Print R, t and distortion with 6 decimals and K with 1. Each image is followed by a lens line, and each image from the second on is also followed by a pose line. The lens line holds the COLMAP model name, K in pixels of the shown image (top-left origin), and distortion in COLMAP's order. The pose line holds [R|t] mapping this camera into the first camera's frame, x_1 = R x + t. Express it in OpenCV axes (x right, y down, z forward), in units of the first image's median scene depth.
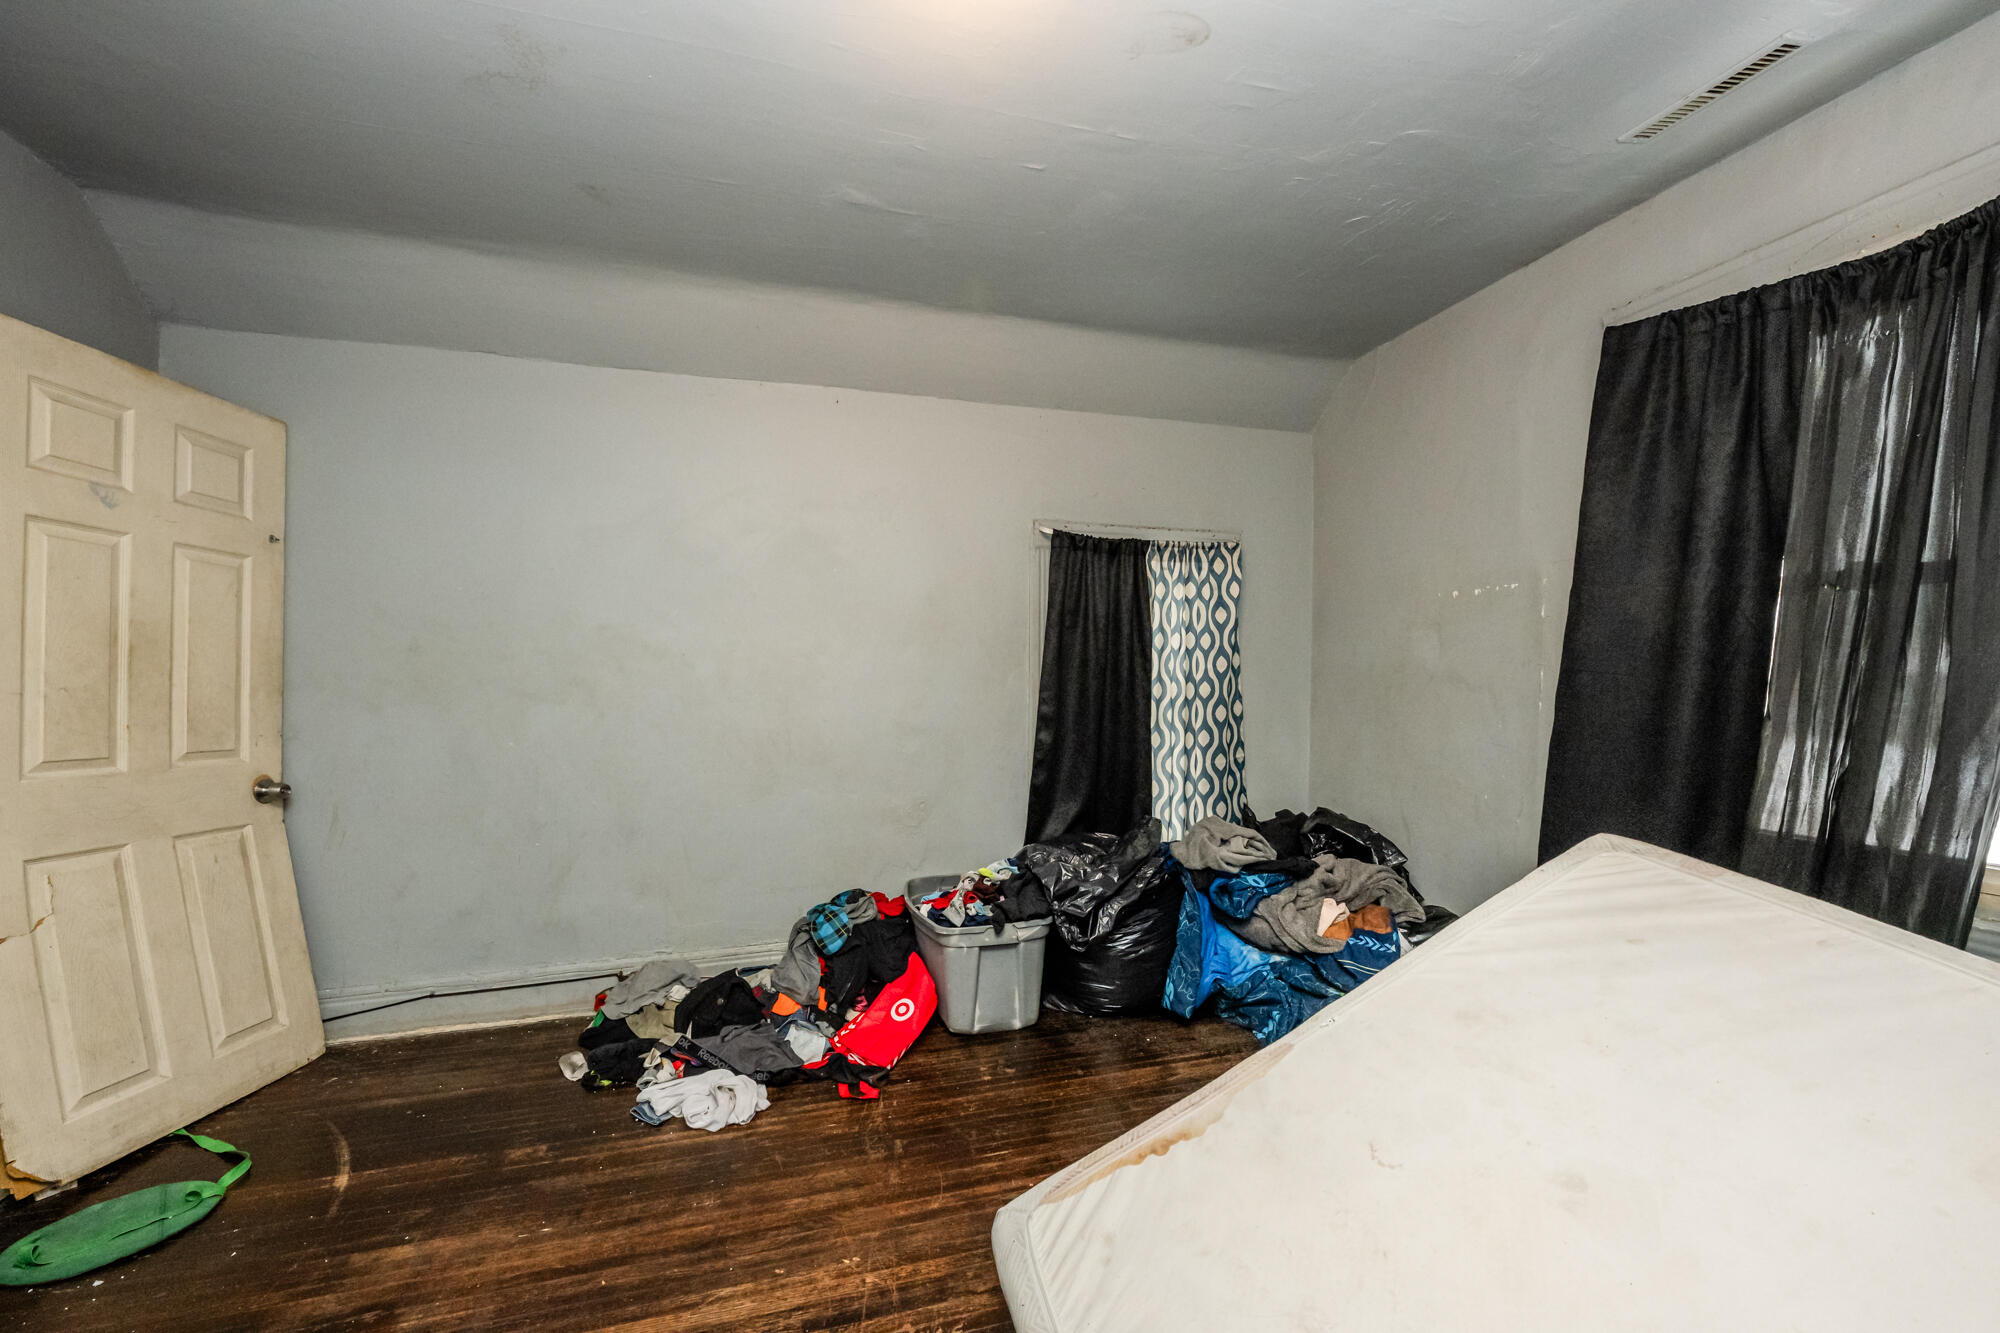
lens RADIAL K [[798.9, 0, 992.1], [0, 798.9, 681.5], [0, 0, 1]] dist [0.003083, 0.000119]
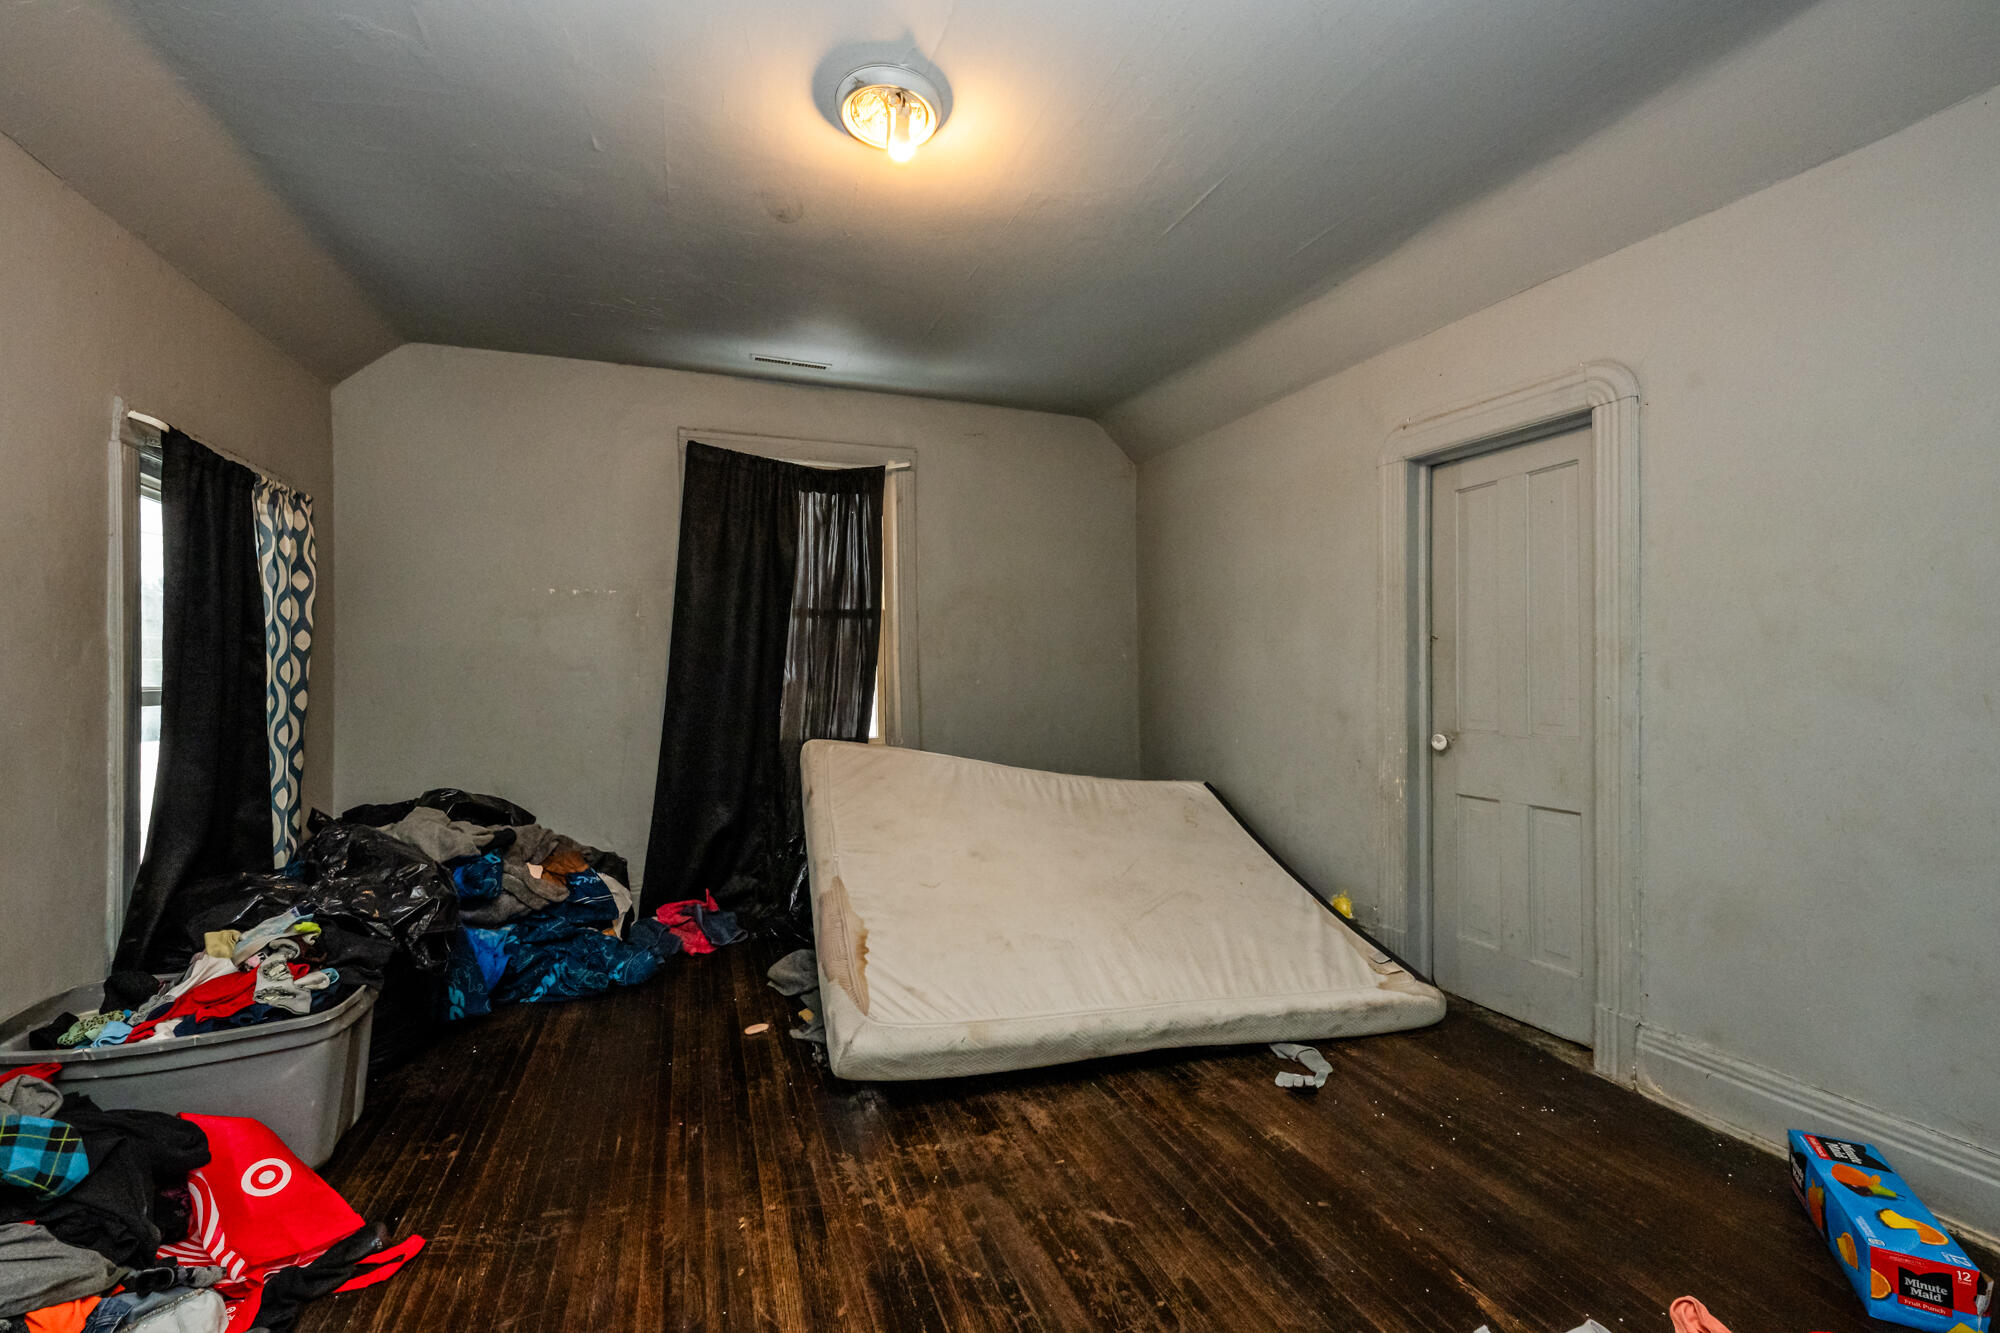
lens RADIAL K [[798.9, 0, 992.8], [0, 798.9, 667.2], [0, 0, 1]] dist [0.003083, 0.000119]
pose [[-0.070314, 0.010975, 0.997465, -0.997372], [0.002394, 0.999938, -0.010833, 0.029934], [-0.997522, 0.001626, -0.070336, 0.622722]]
